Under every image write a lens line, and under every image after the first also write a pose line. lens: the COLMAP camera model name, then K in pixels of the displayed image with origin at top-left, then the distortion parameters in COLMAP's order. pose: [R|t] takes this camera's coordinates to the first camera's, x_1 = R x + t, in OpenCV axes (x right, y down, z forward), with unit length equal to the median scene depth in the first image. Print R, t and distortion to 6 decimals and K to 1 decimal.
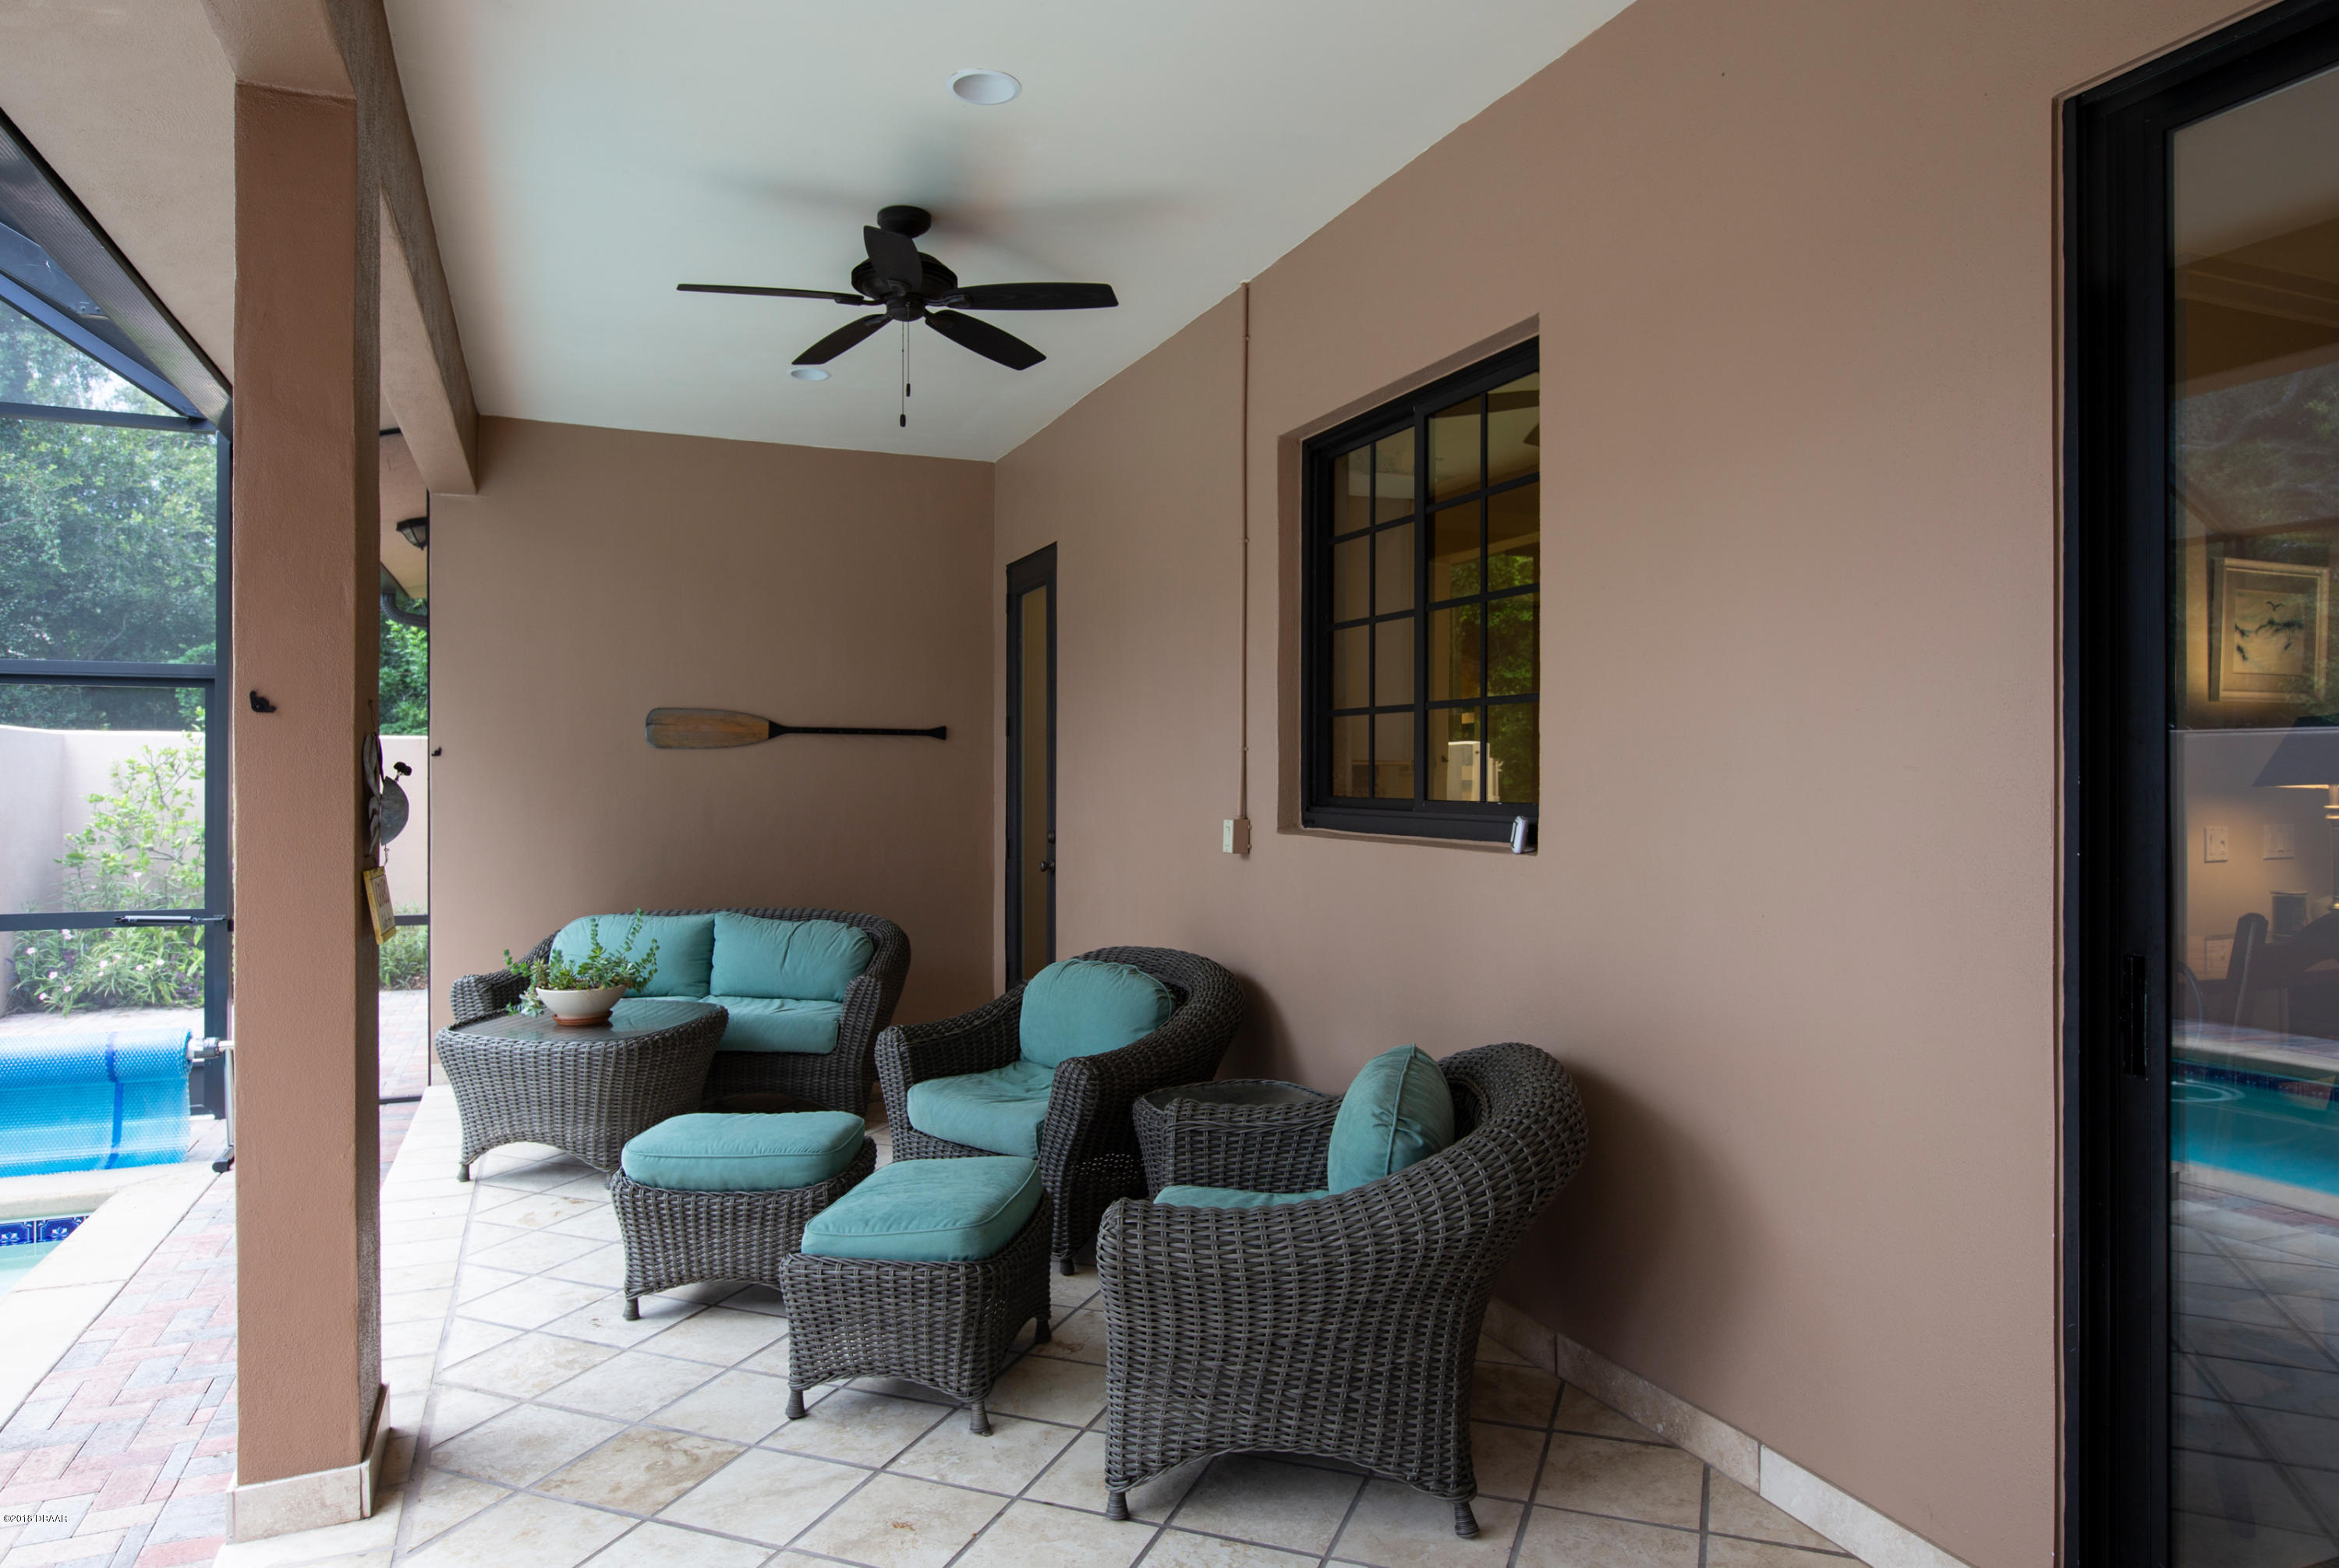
lens RADIAL K [[1455.0, 0, 1177.2], [0, 1455.0, 781.4], [0, 0, 1]] dist [0.002471, -0.000391]
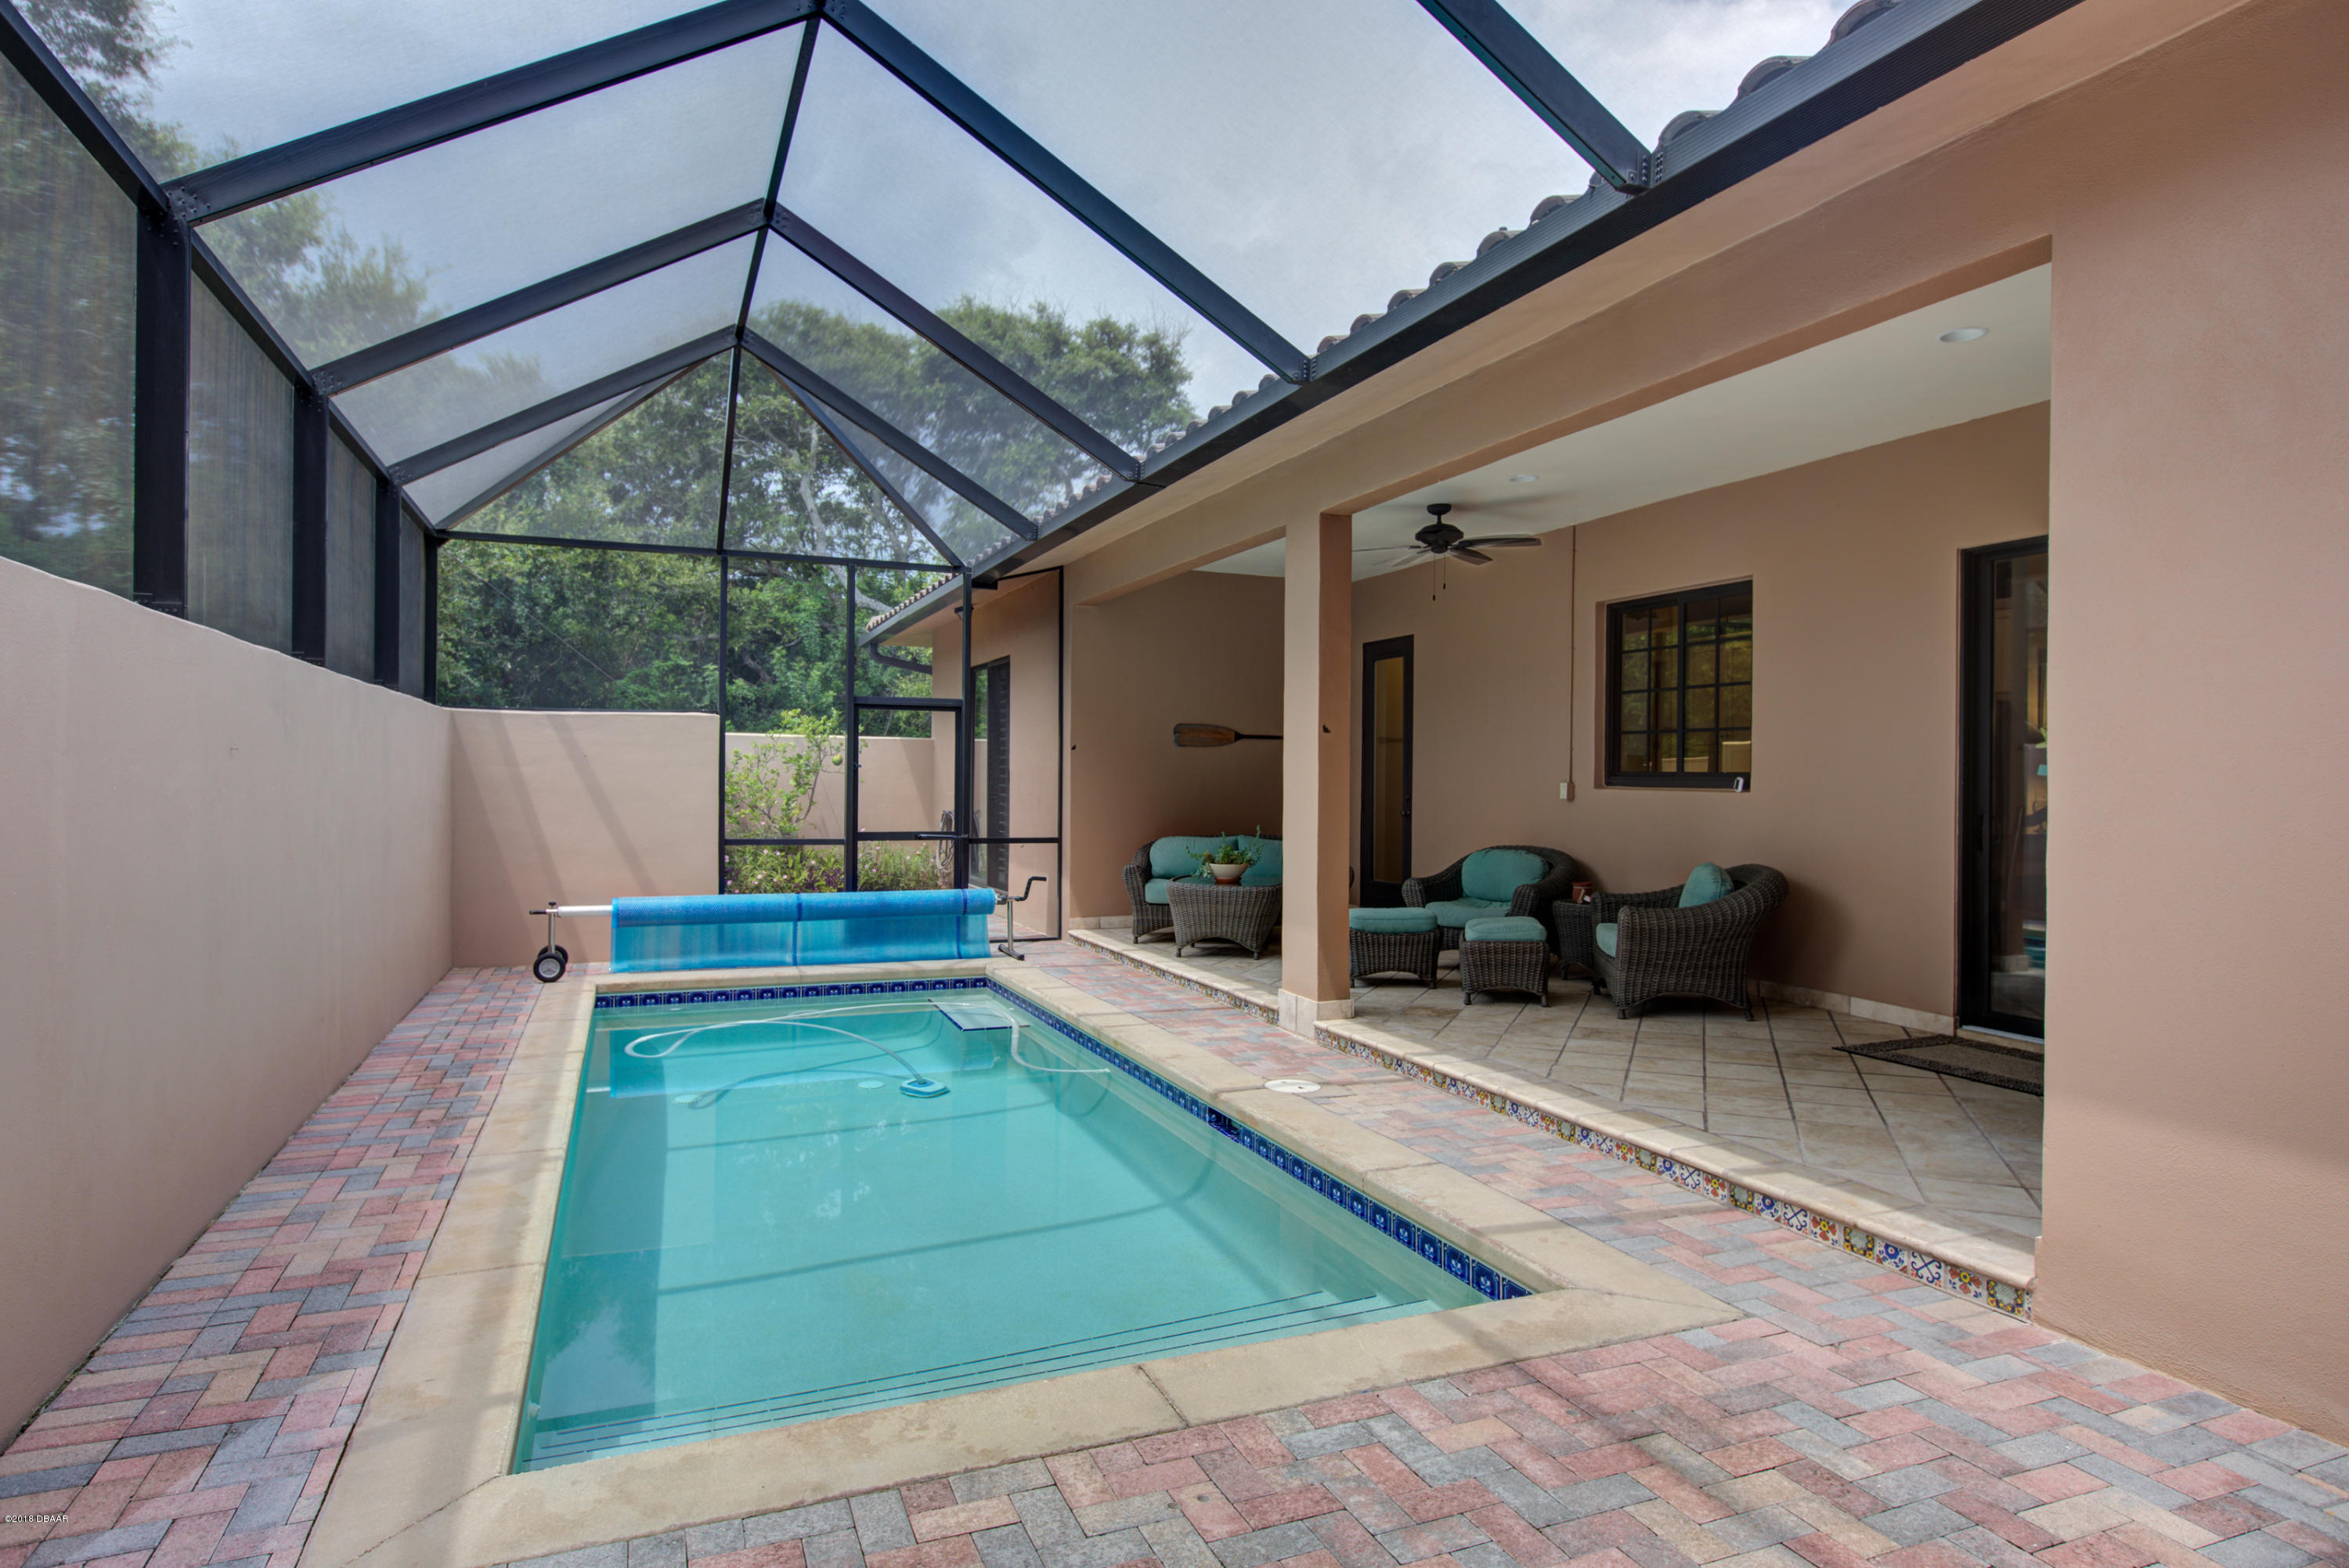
lens RADIAL K [[1316.4, 0, 1167.5], [0, 1316.4, 782.1], [0, 0, 1]] dist [0.001057, 0.000130]
pose [[0.999834, 0.007879, -0.016453, -0.537034], [-0.007826, 0.999964, 0.003331, 0.024855], [0.016479, -0.003202, 0.999859, -0.955901]]
